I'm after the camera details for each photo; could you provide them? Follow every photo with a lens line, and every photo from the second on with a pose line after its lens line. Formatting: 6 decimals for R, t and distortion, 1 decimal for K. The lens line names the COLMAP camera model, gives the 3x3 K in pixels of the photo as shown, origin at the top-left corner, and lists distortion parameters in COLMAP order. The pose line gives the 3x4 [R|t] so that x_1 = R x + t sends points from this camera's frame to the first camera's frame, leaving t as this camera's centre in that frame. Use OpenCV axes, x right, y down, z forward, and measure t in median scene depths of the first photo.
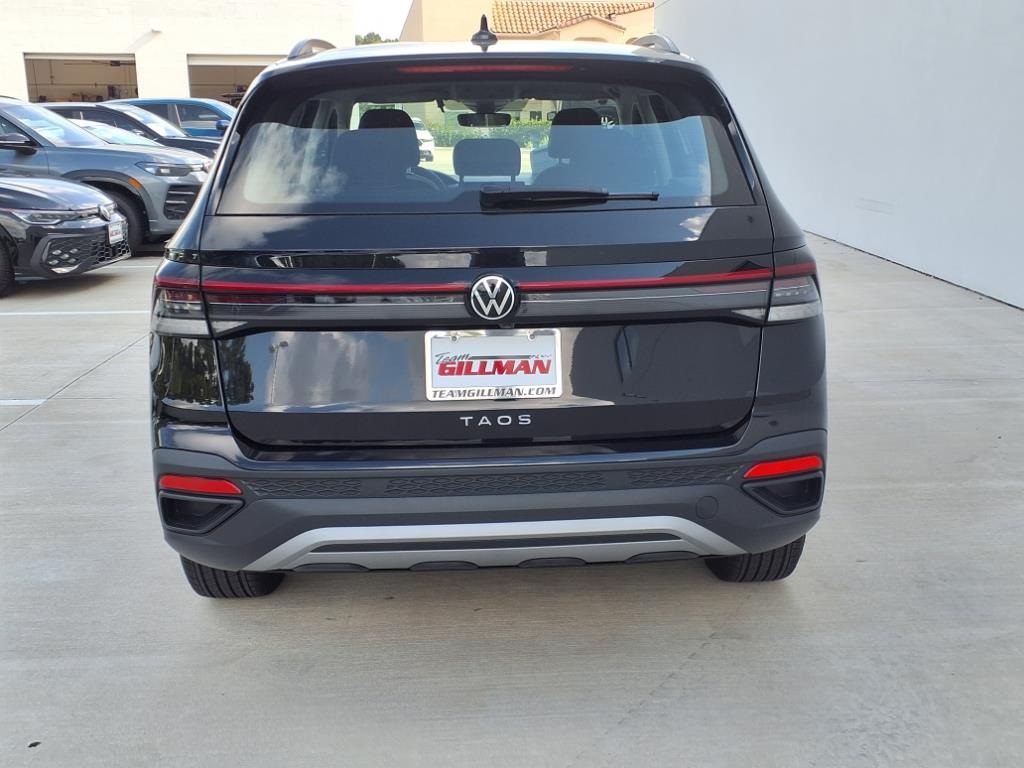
lens RADIAL K [[1132.9, 0, 523.7], [0, 1132.9, 383.8], [0, 0, 1]] dist [0.184221, -0.518083]
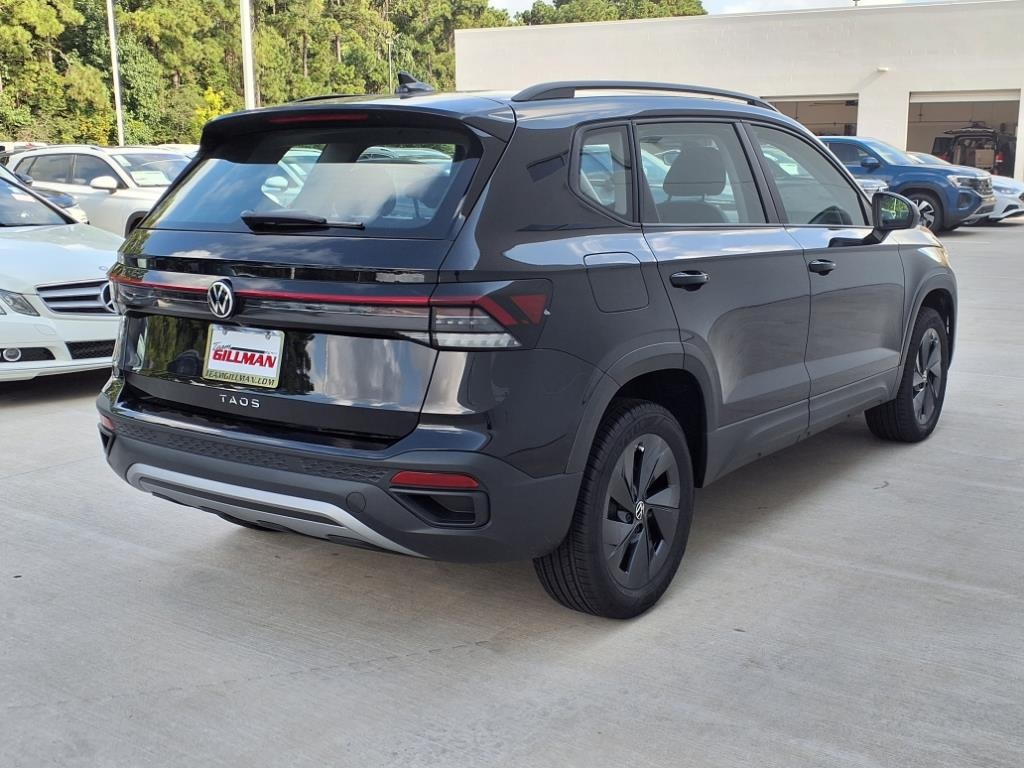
lens RADIAL K [[1132.9, 0, 523.7], [0, 1132.9, 383.8], [0, 0, 1]] dist [0.184221, -0.518083]
pose [[0.788898, 0.122577, -0.602176, 0.932425], [-0.138412, 0.990168, 0.020225, -0.051931], [0.598734, 0.067392, 0.798107, 0.187838]]
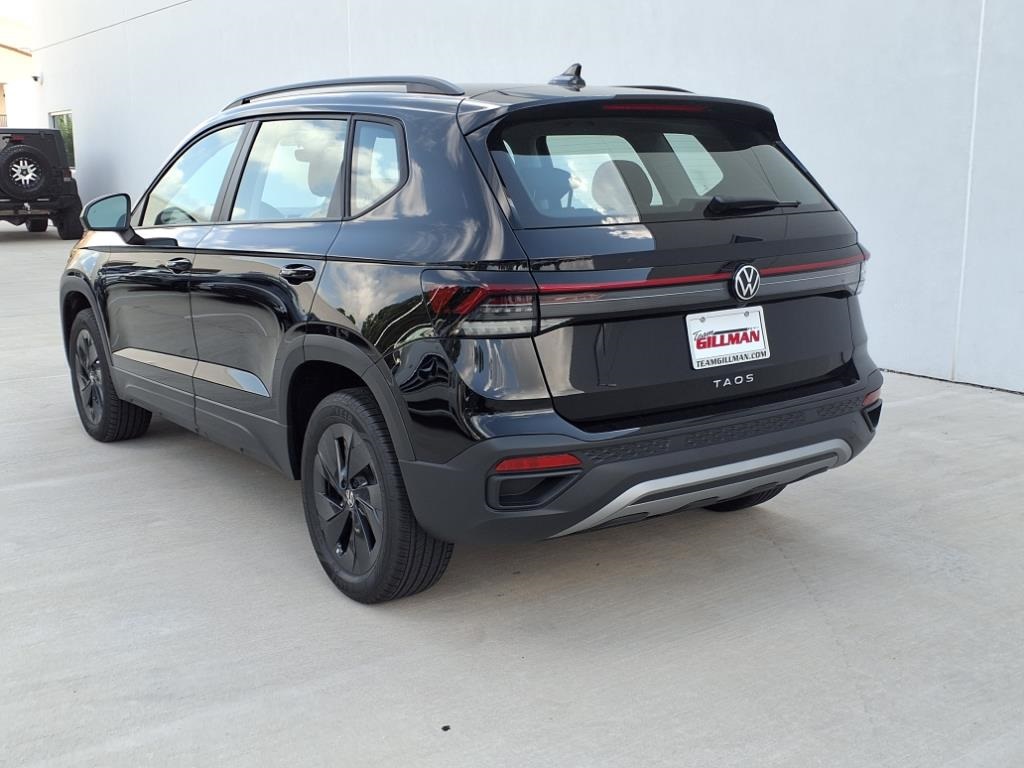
lens RADIAL K [[1132.9, 0, 523.7], [0, 1132.9, 383.8], [0, 0, 1]] dist [0.184221, -0.518083]
pose [[0.834167, -0.100387, 0.542299, -0.884996], [0.123601, 0.992311, -0.006433, 0.014262], [-0.537483, 0.072394, 0.840161, 0.052208]]
